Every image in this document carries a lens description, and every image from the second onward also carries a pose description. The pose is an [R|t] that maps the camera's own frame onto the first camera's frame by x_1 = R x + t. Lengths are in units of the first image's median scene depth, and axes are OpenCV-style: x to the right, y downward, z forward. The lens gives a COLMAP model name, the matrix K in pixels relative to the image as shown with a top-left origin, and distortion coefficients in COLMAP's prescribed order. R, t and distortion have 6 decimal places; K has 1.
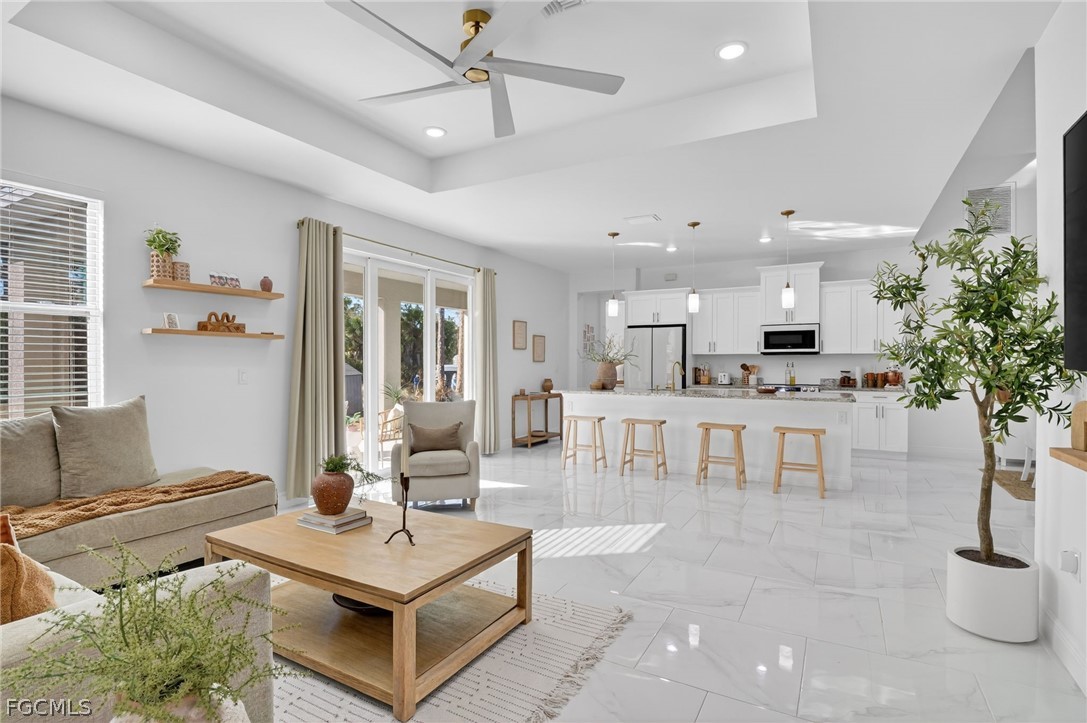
lens RADIAL K [[524.5, 0, 540.0], [0, 524.5, 363.0], [0, 0, 1]] dist [-0.019977, -0.001137]
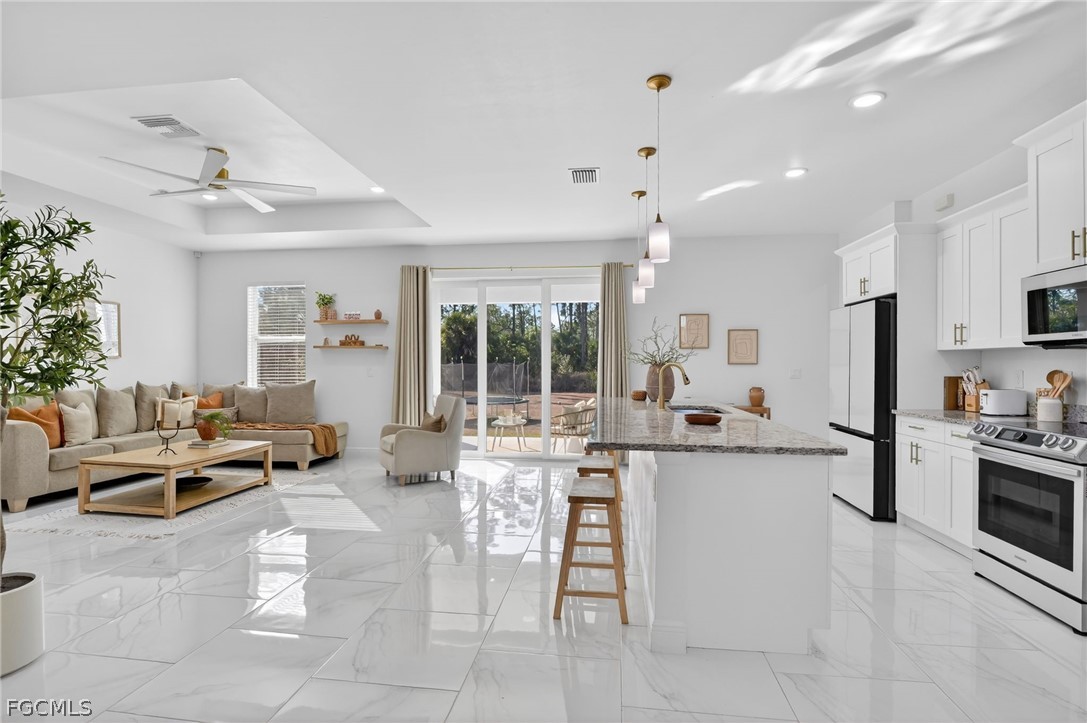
lens RADIAL K [[524.5, 0, 540.0], [0, 524.5, 363.0], [0, 0, 1]] dist [-0.019977, -0.001137]
pose [[0.367710, 0.000700, -0.929940, 0.687863], [-0.005014, 0.999987, -0.001230, -0.001830], [0.929927, 0.005115, 0.367709, 0.516181]]
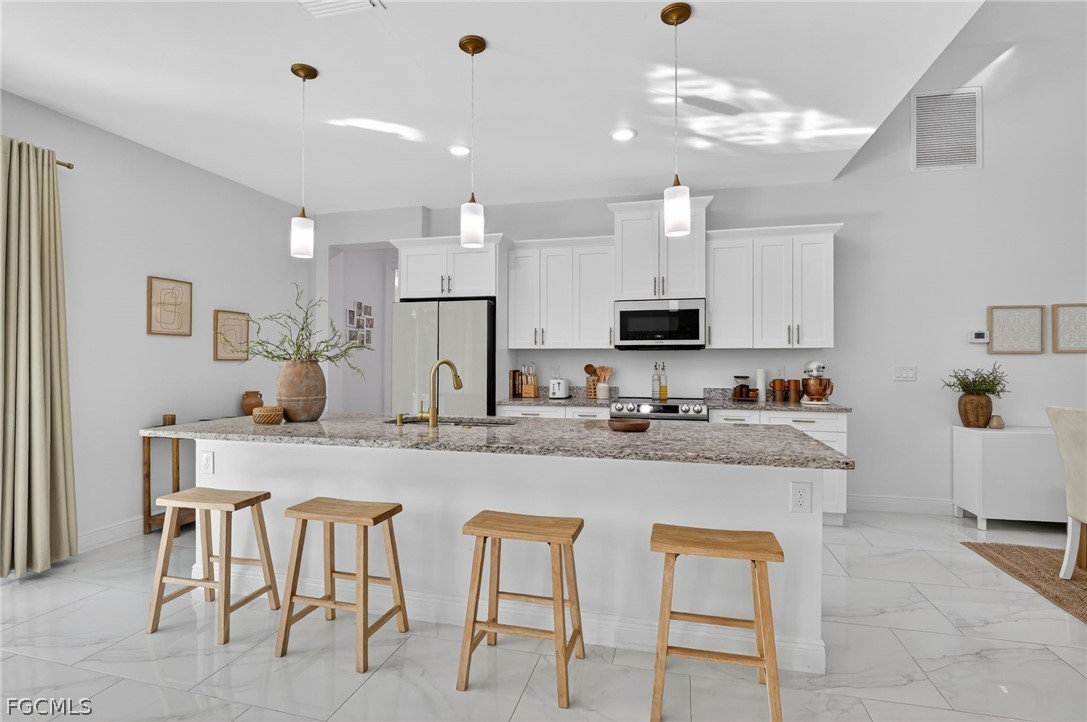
lens RADIAL K [[524.5, 0, 540.0], [0, 524.5, 362.5], [0, 0, 1]] dist [-0.019977, -0.001137]
pose [[0.965825, 0.001618, 0.259191, 0.191146], [-0.001426, 0.999999, -0.000929, -0.000210], [-0.259193, 0.000528, 0.965826, 0.459765]]
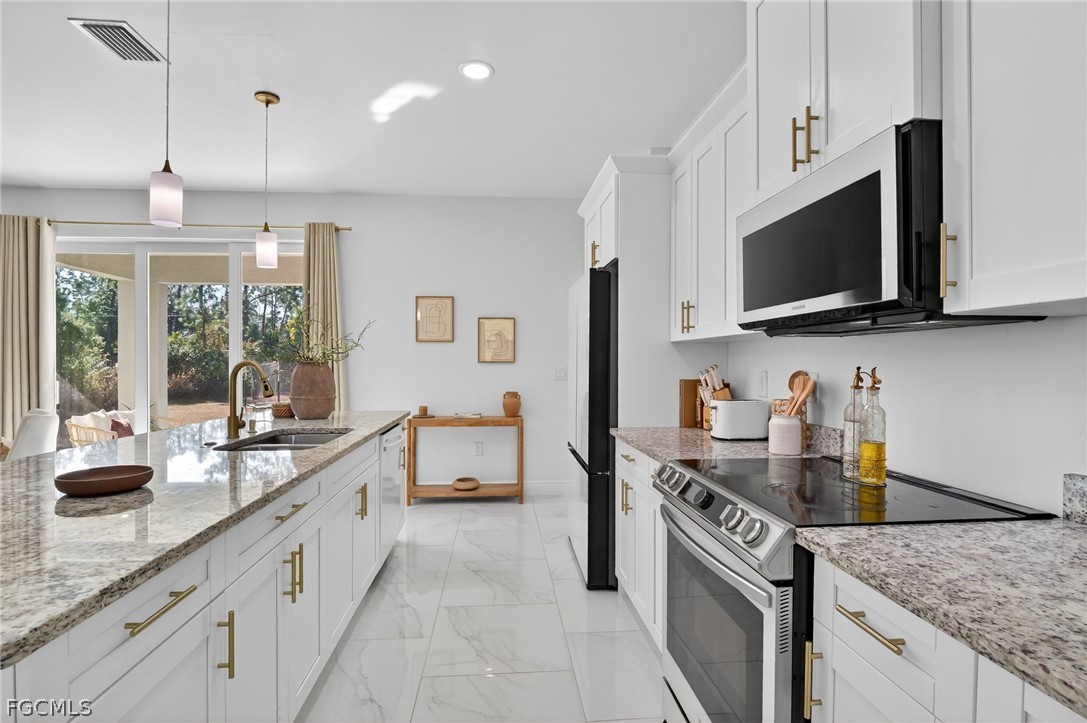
lens RADIAL K [[532.4, 0, 543.5], [0, 532.4, 361.5], [0, 0, 1]] dist [-0.016533, -0.000469]
pose [[0.565303, -0.000171, -0.824883, 0.600683], [-0.002864, 0.999994, -0.002170, -0.002516], [0.824878, 0.003589, 0.565299, 0.815795]]
